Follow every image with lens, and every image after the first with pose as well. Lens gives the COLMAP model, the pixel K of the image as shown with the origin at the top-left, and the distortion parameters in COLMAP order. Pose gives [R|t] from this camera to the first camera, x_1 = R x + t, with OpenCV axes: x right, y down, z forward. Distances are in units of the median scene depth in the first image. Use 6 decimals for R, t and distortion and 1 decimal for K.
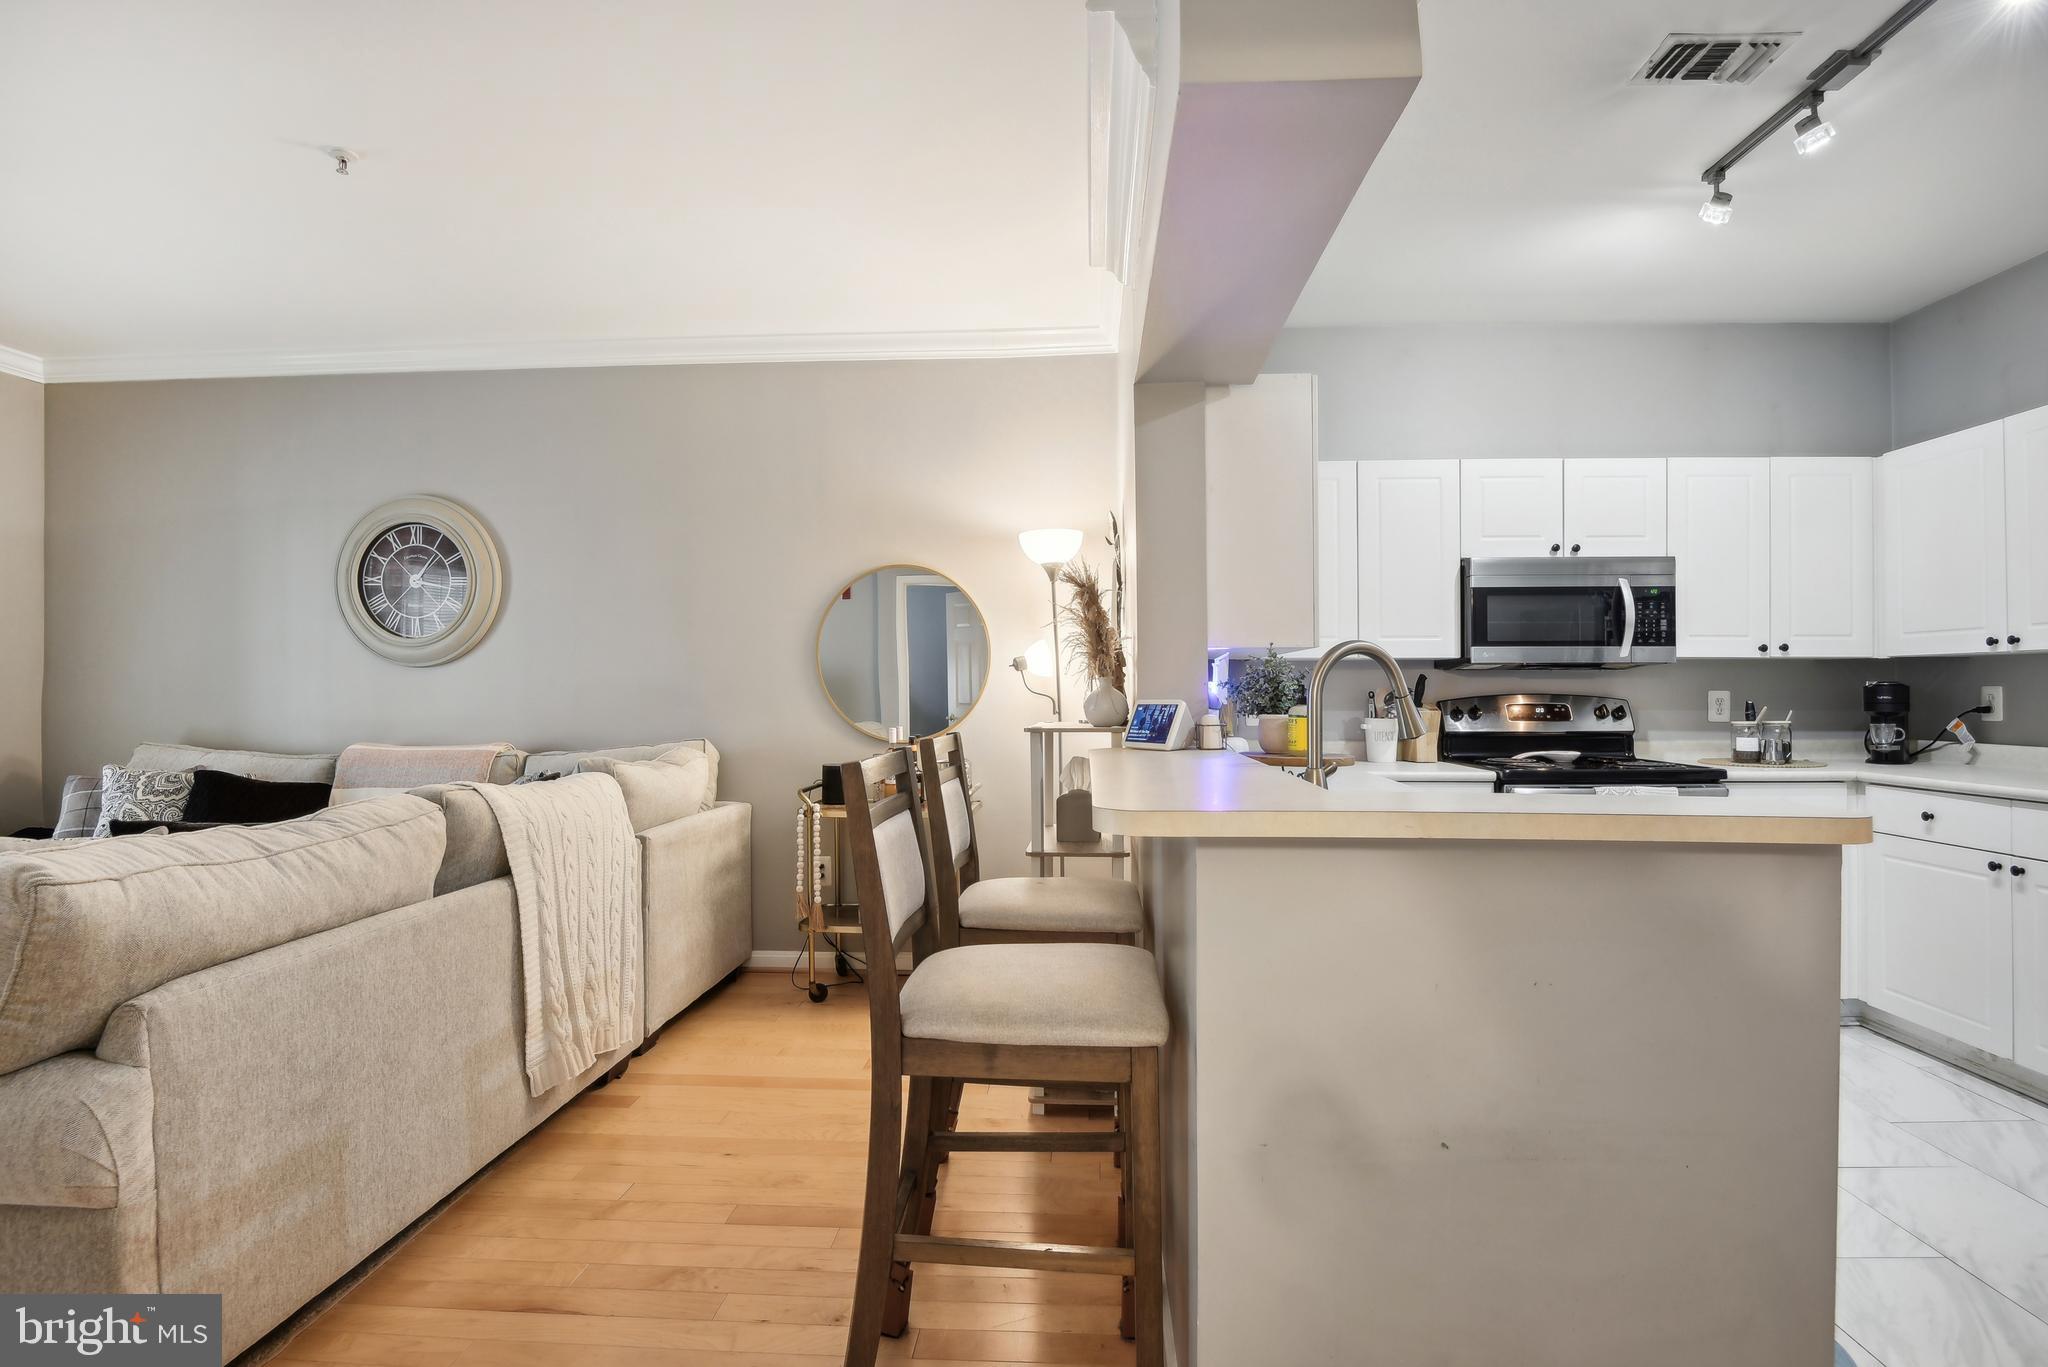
lens RADIAL K [[997.4, 0, 1050.5], [0, 997.4, 694.2], [0, 0, 1]] dist [-0.021996, -0.000435]
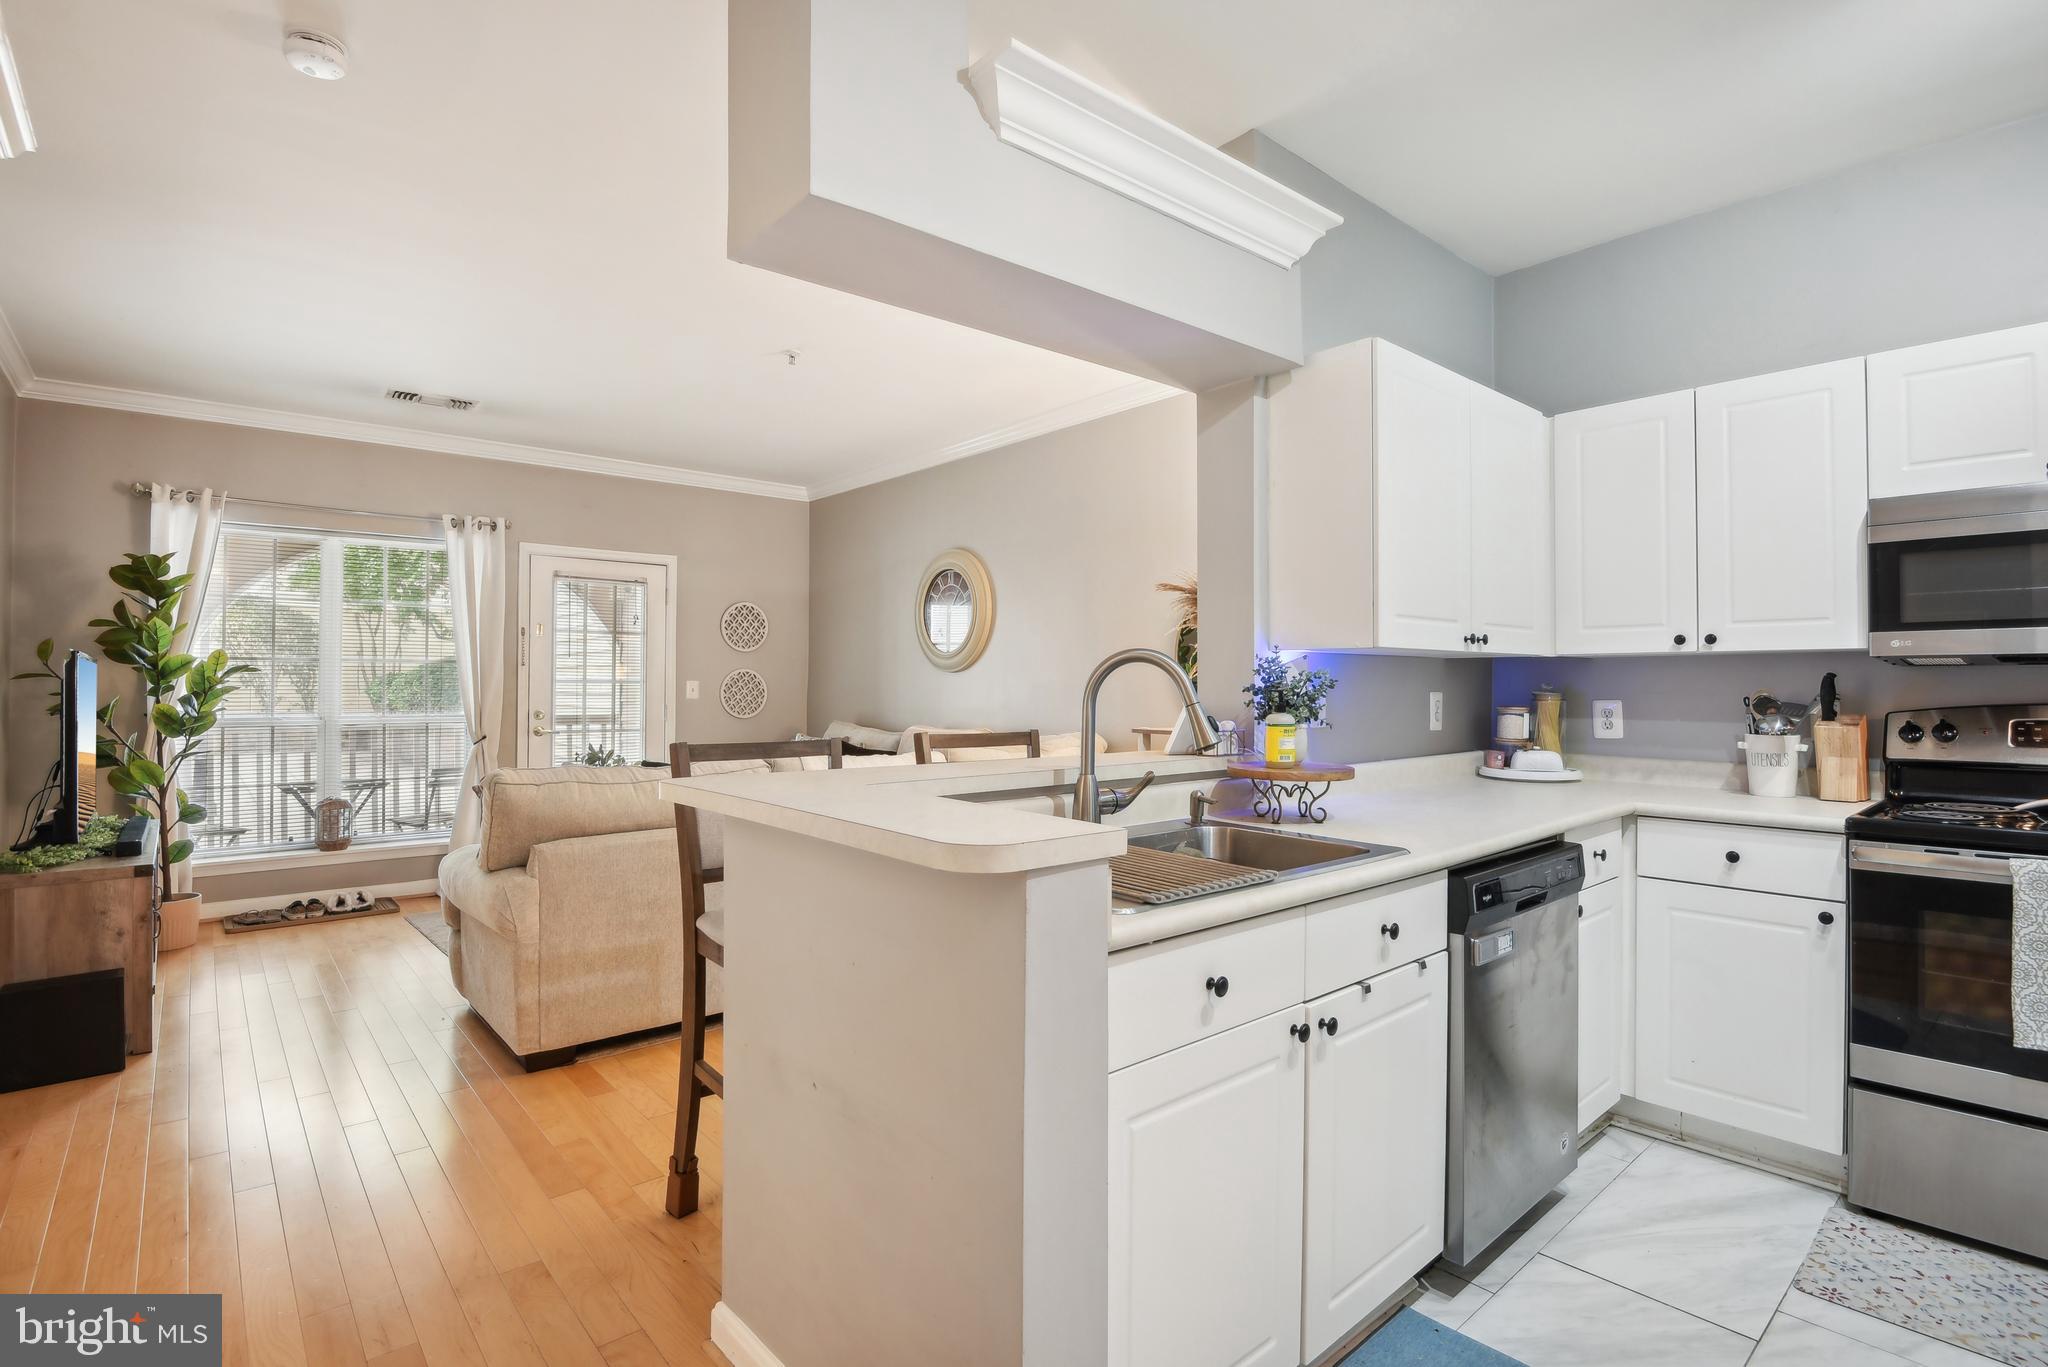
lens RADIAL K [[983.2, 0, 1017.5], [0, 983.2, 678.6], [0, 0, 1]] dist [-0.015953, -0.005905]
pose [[0.686855, -0.002263, -0.726791, 0.503980], [-0.004945, 0.999957, -0.007787, -0.008560], [0.726778, 0.008943, 0.686815, 0.133162]]
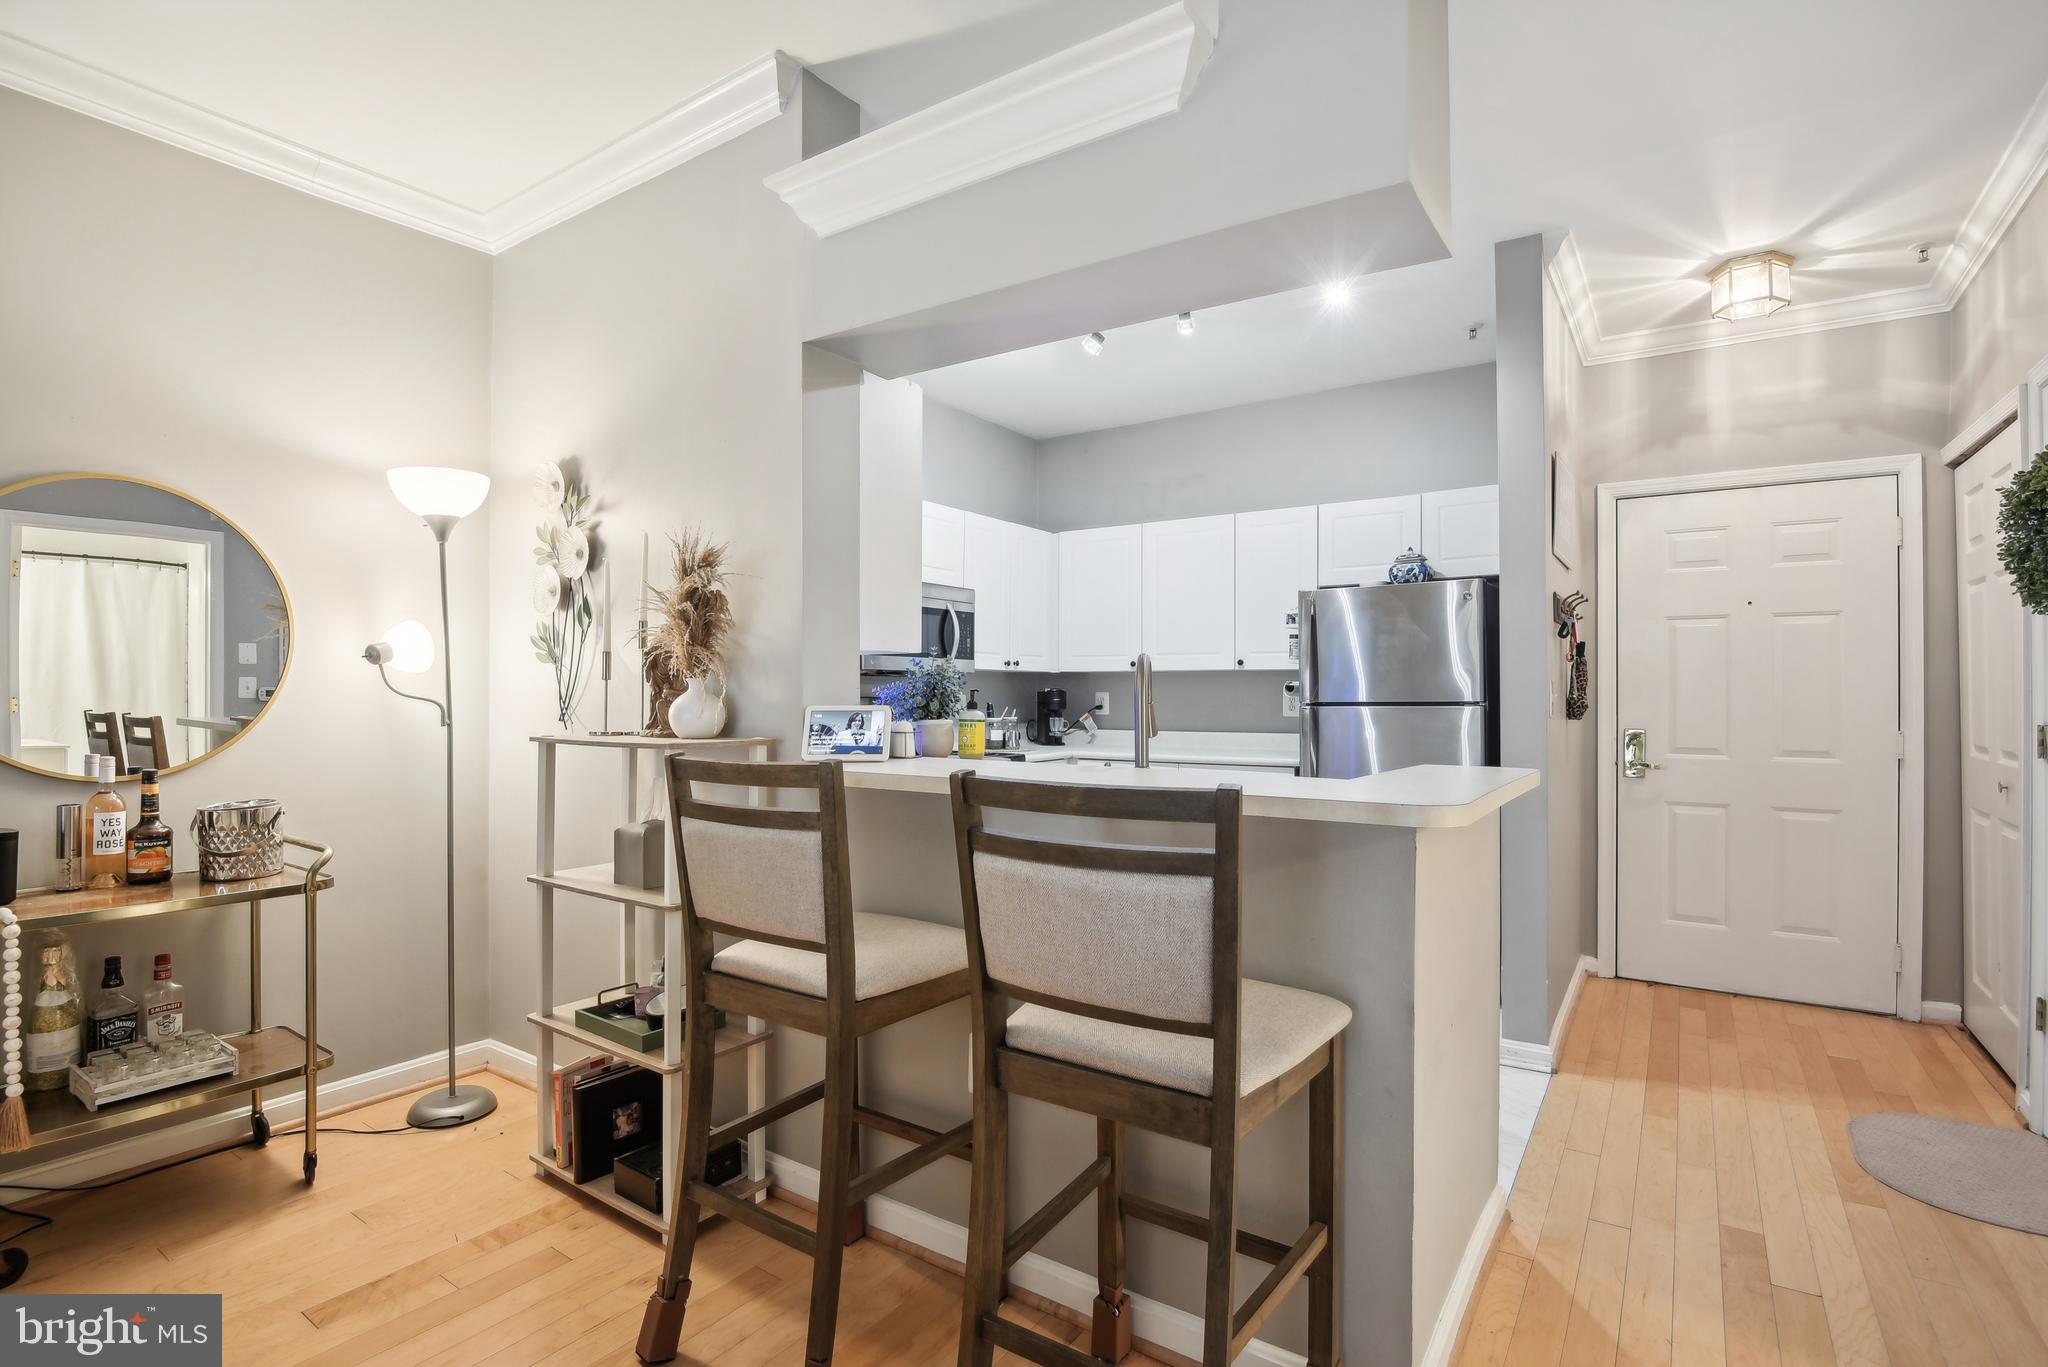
lens RADIAL K [[978.1, 0, 1029.9], [0, 978.1, 687.8], [0, 0, 1]] dist [-0.008127, -0.006554]
pose [[0.515703, 0.008299, 0.856727, -0.403451], [-0.001000, 0.999958, -0.009084, -0.001251], [-0.856767, 0.003828, 0.515690, 0.286368]]
